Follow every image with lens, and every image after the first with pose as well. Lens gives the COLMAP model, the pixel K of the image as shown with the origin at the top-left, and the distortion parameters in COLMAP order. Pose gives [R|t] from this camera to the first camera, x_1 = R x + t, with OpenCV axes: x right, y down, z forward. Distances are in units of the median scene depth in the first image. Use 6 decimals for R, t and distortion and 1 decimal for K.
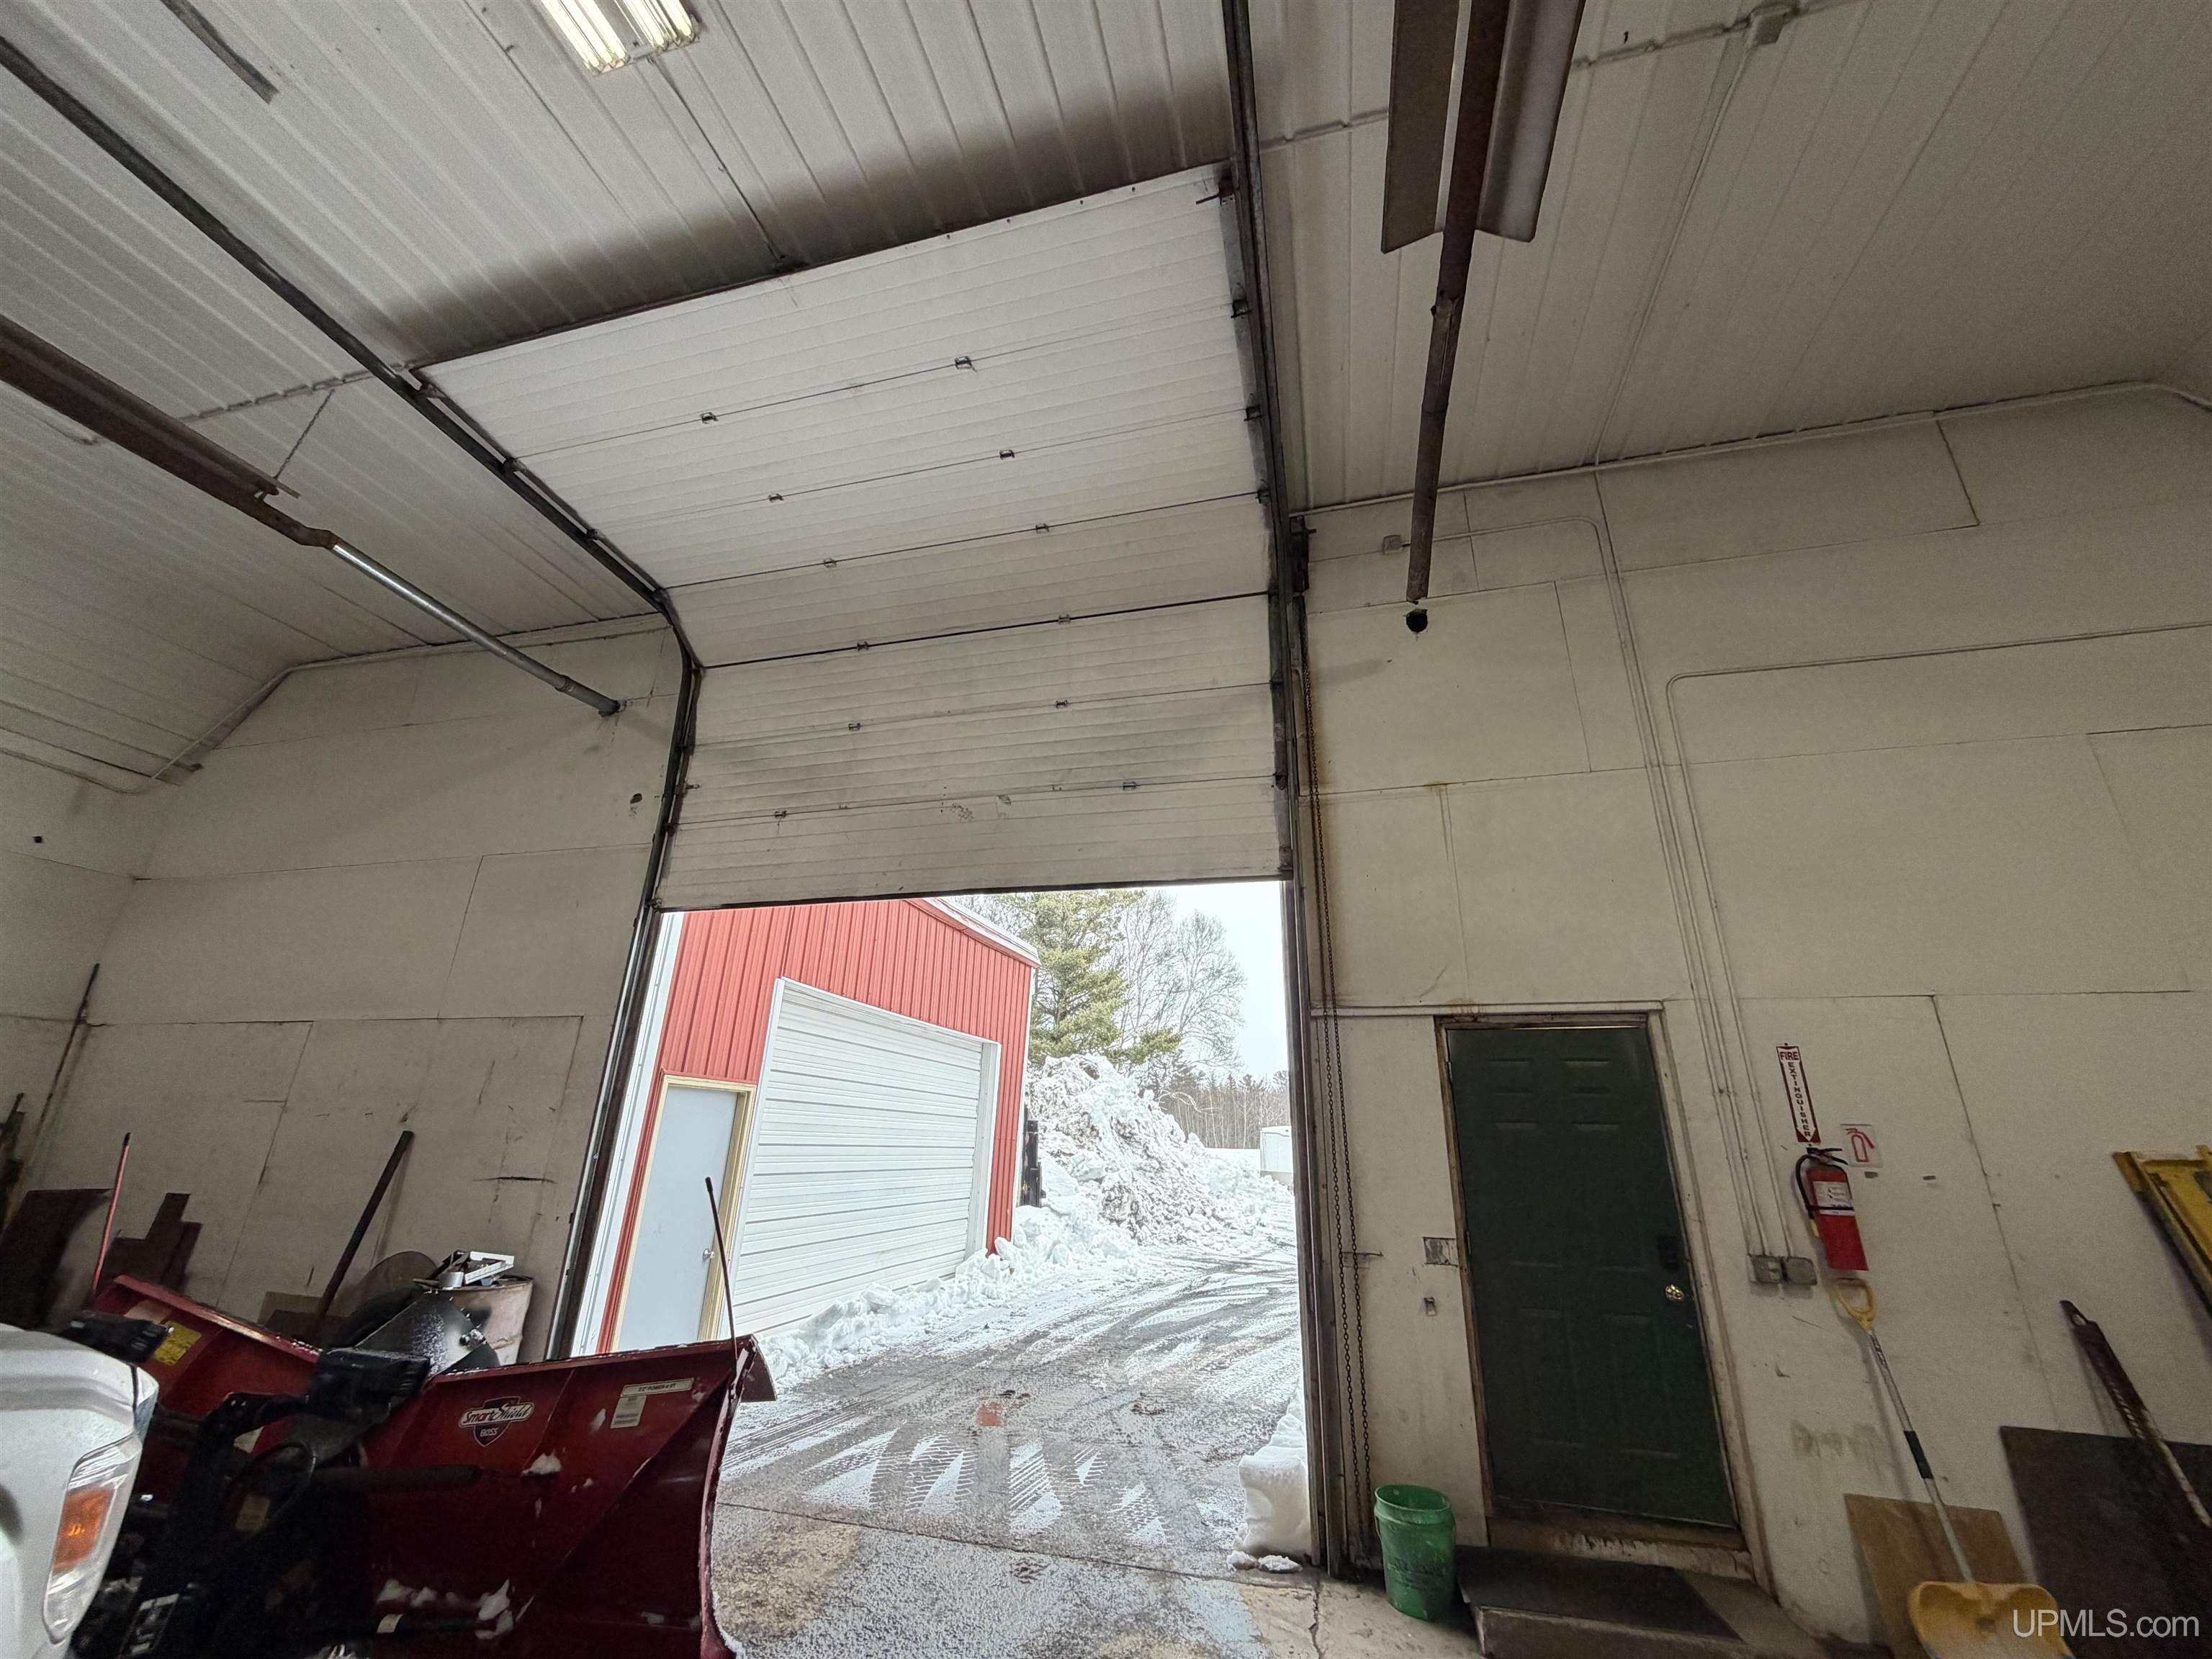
lens RADIAL K [[879.2, 0, 1100.5], [0, 879.2, 824.6], [0, 0, 1]] dist [0.001002, -0.000127]
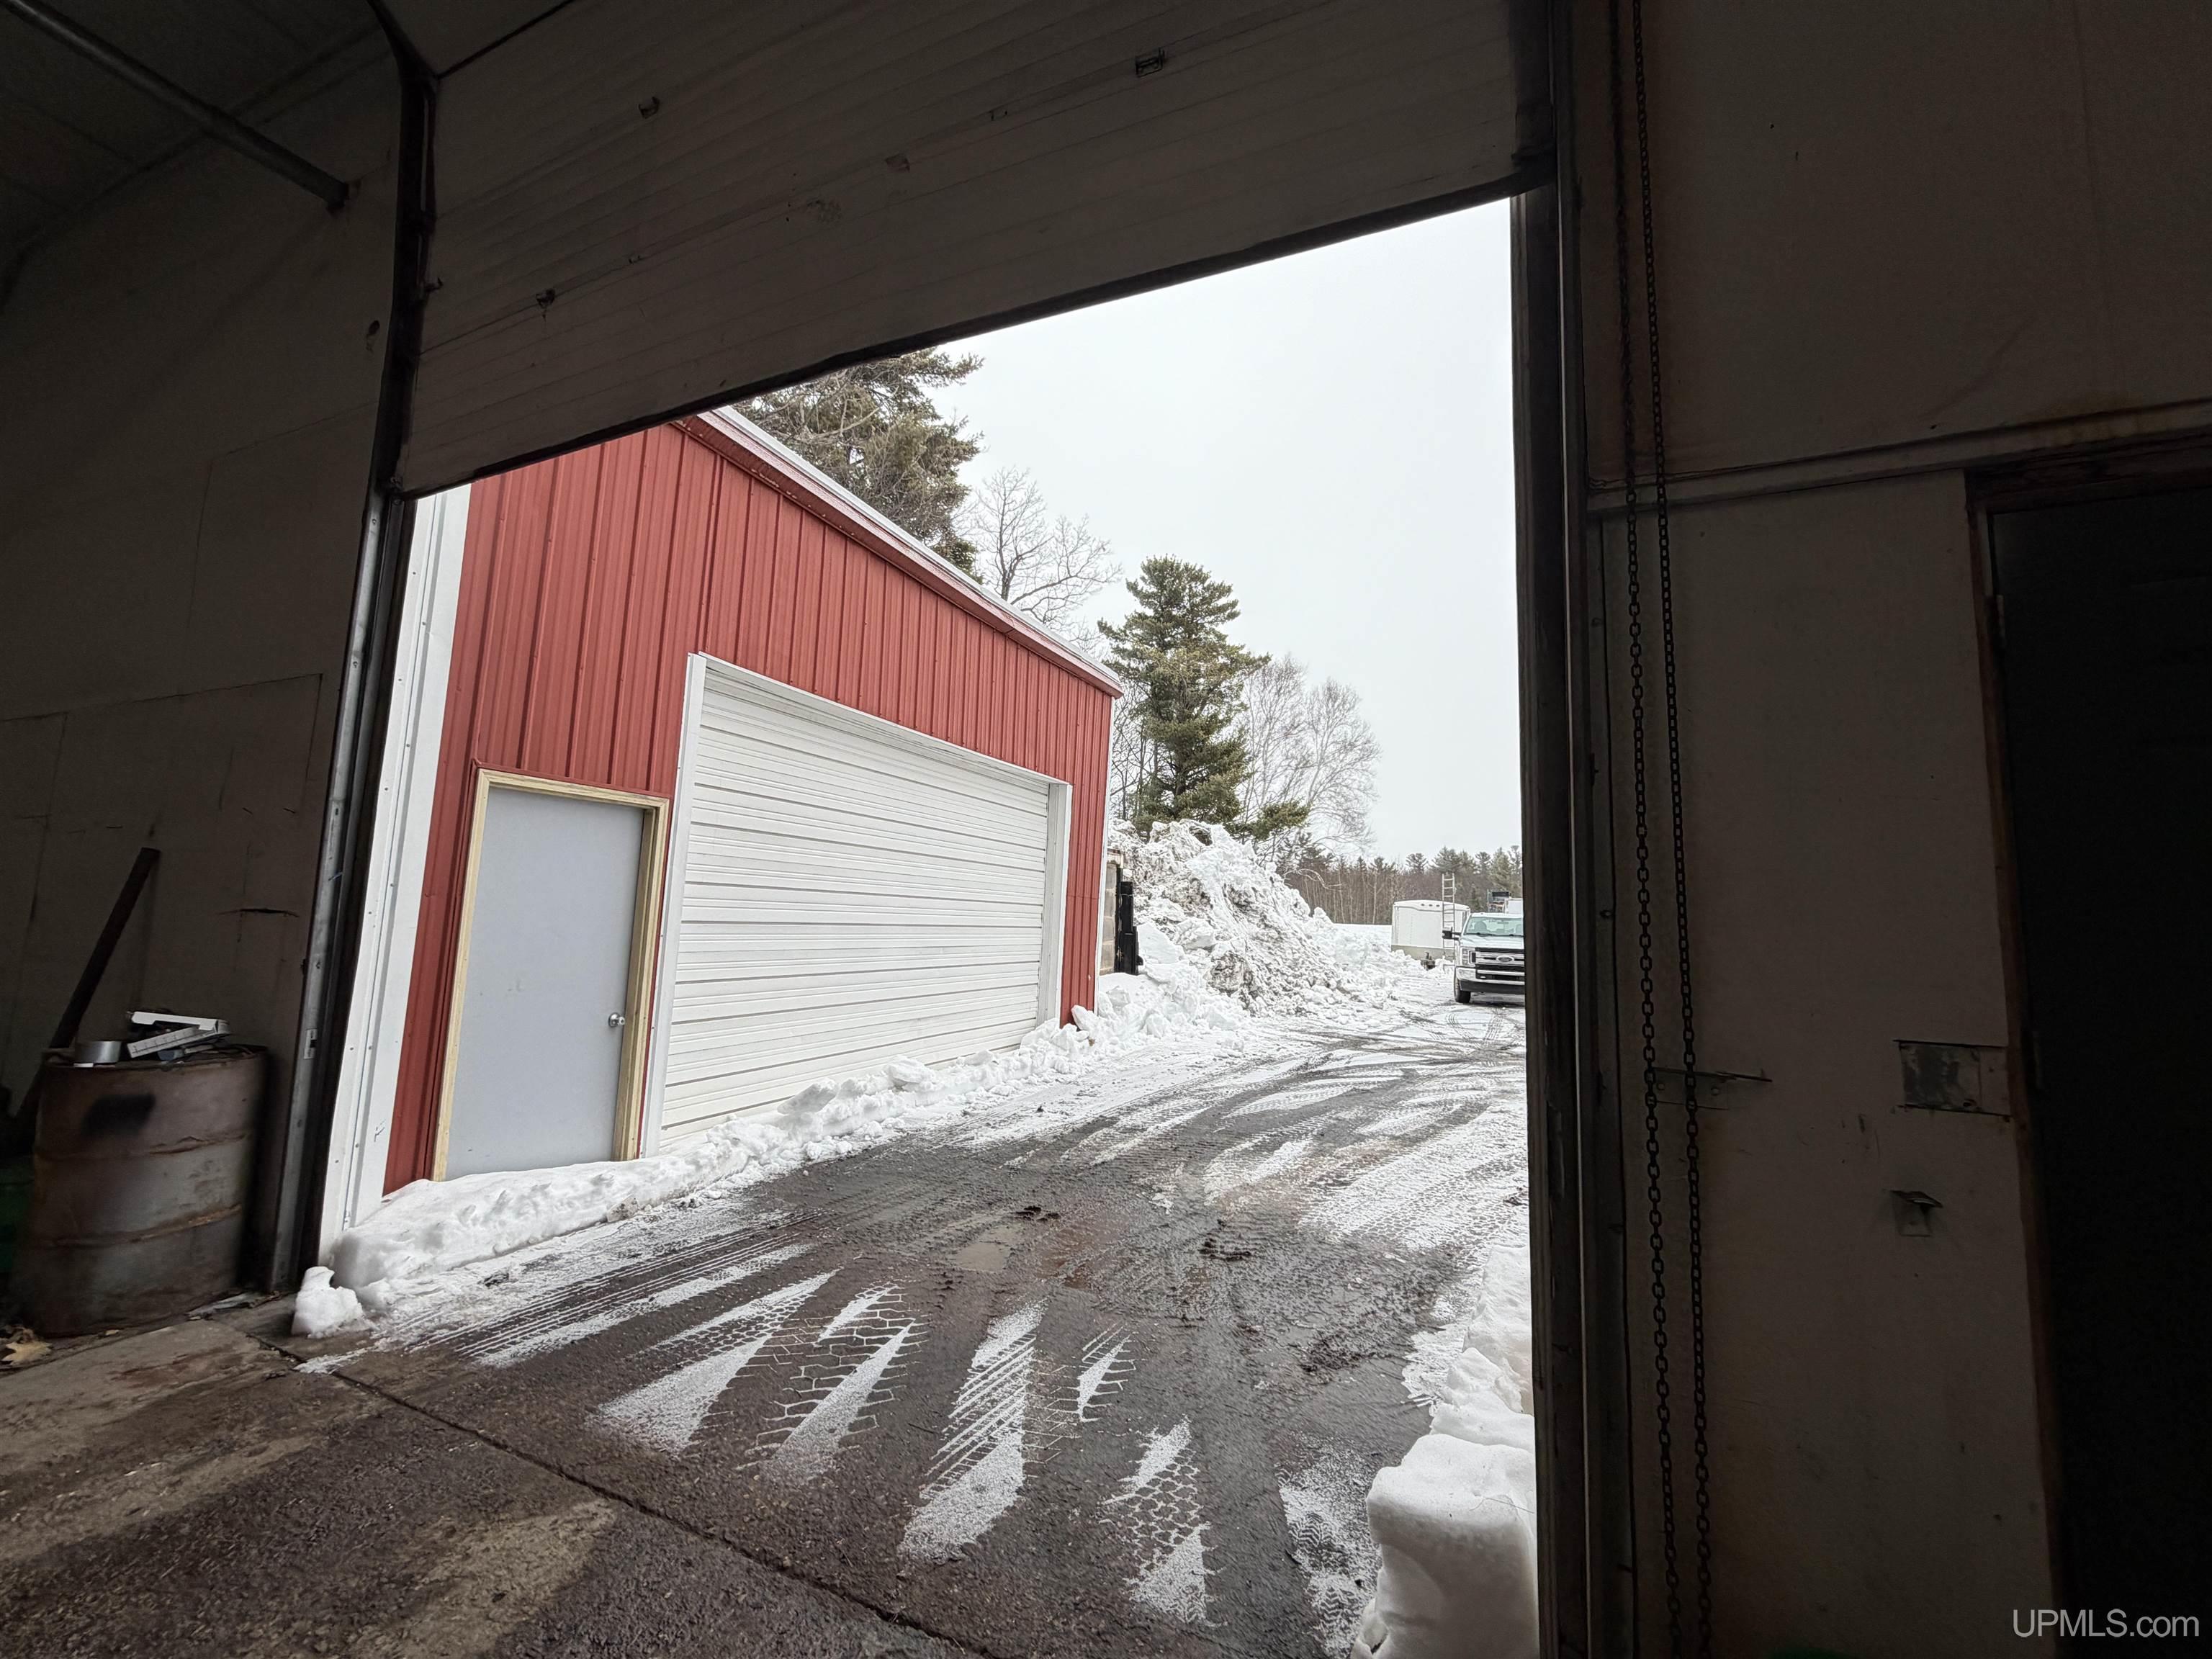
lens RADIAL K [[879.2, 0, 1103.5], [0, 879.2, 827.5], [0, 0, 1]] dist [0.001002, -0.000127]
pose [[0.989735, -0.006583, -0.142760, 0.051580], [0.040374, 0.971126, 0.235126, 0.164538], [0.137090, -0.238476, 0.961424, 0.361871]]
